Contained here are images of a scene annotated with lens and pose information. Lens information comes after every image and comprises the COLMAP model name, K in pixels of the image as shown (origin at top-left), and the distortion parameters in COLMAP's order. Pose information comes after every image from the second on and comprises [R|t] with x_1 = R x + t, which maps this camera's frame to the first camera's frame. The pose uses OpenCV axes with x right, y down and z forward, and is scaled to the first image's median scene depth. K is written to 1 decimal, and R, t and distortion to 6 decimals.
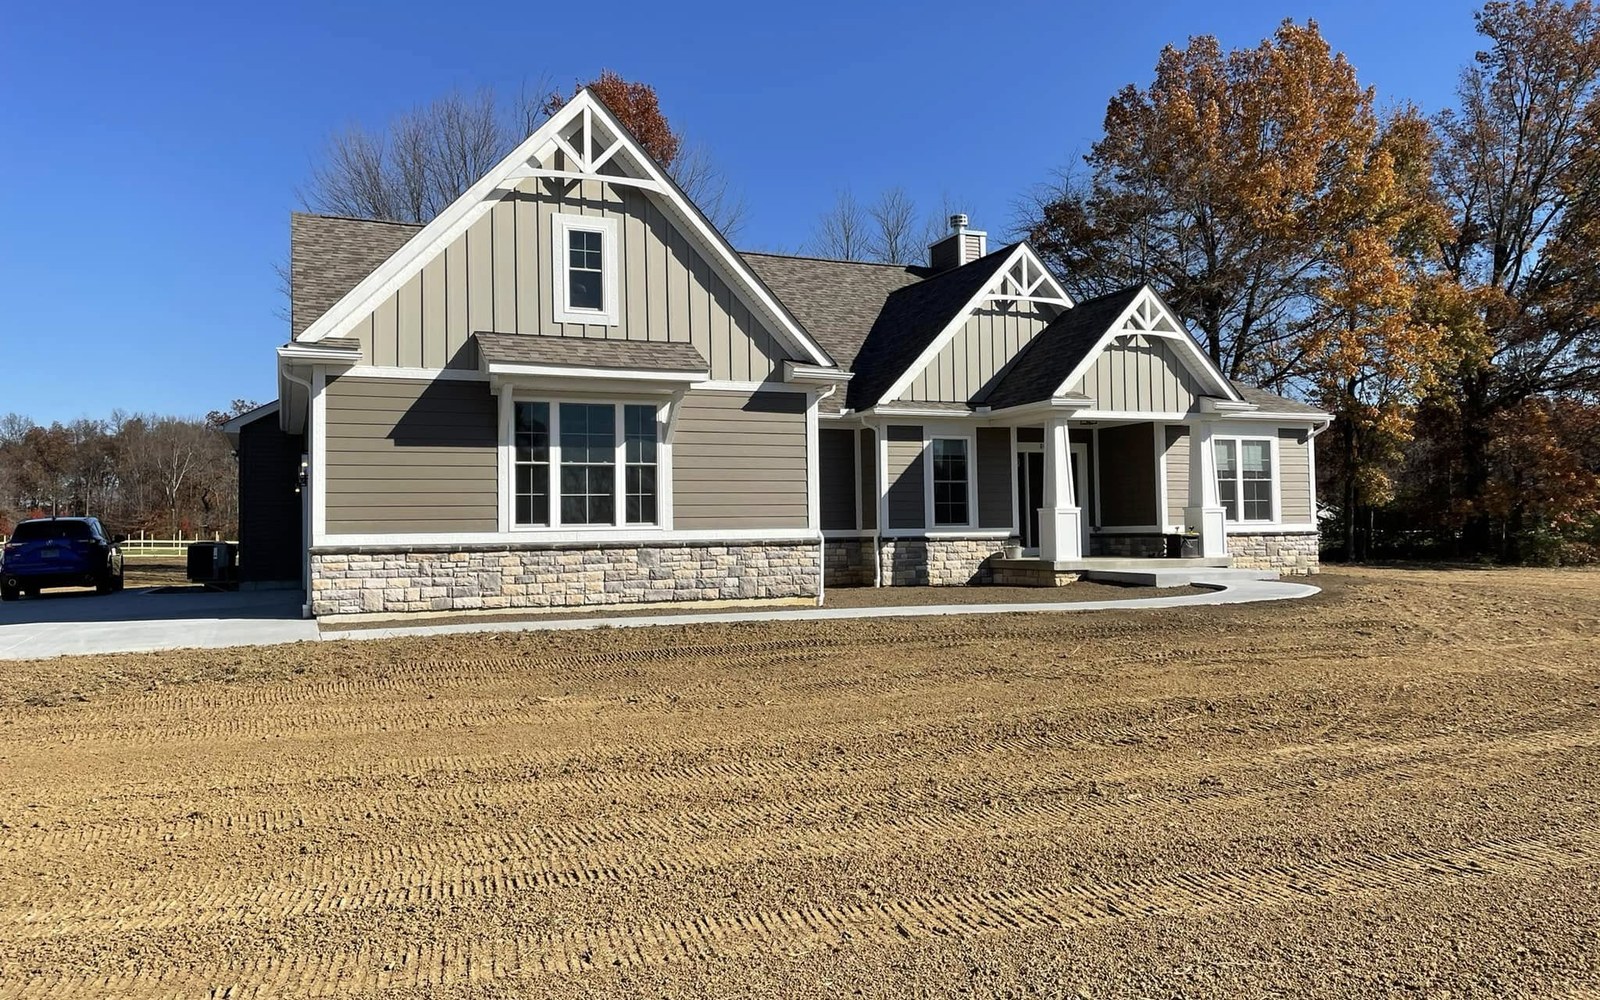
lens RADIAL K [[1053.9, 0, 797.6], [0, 1053.9, 488.3], [0, 0, 1]] dist [0.055115, -0.085835]
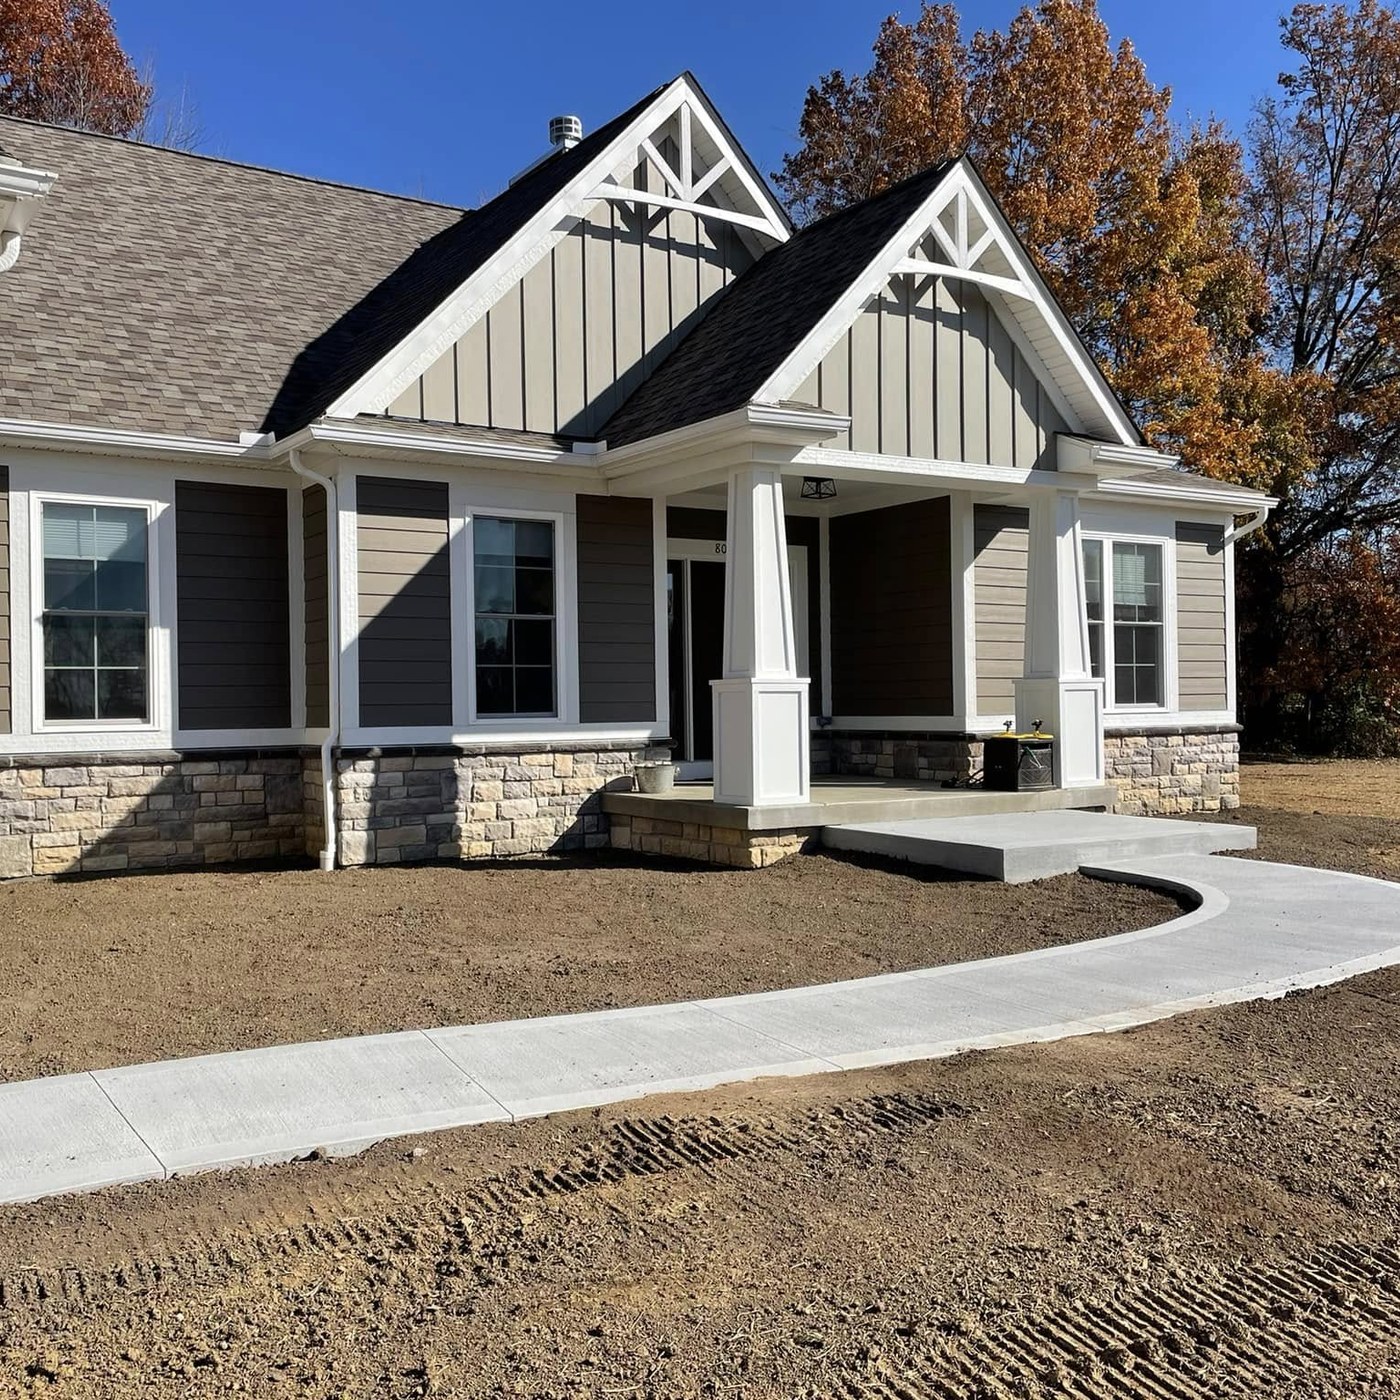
lens RADIAL K [[1489.2, 0, 700.0], [0, 1489.2, 700.0], [0, 0, 1]] dist [0.004440, 0.000821]
pose [[0.975787, 0.001556, 0.218717, 0.085872], [-0.009308, 0.999364, 0.034416, 0.006213], [-0.218524, -0.035619, 0.975181, 0.388804]]
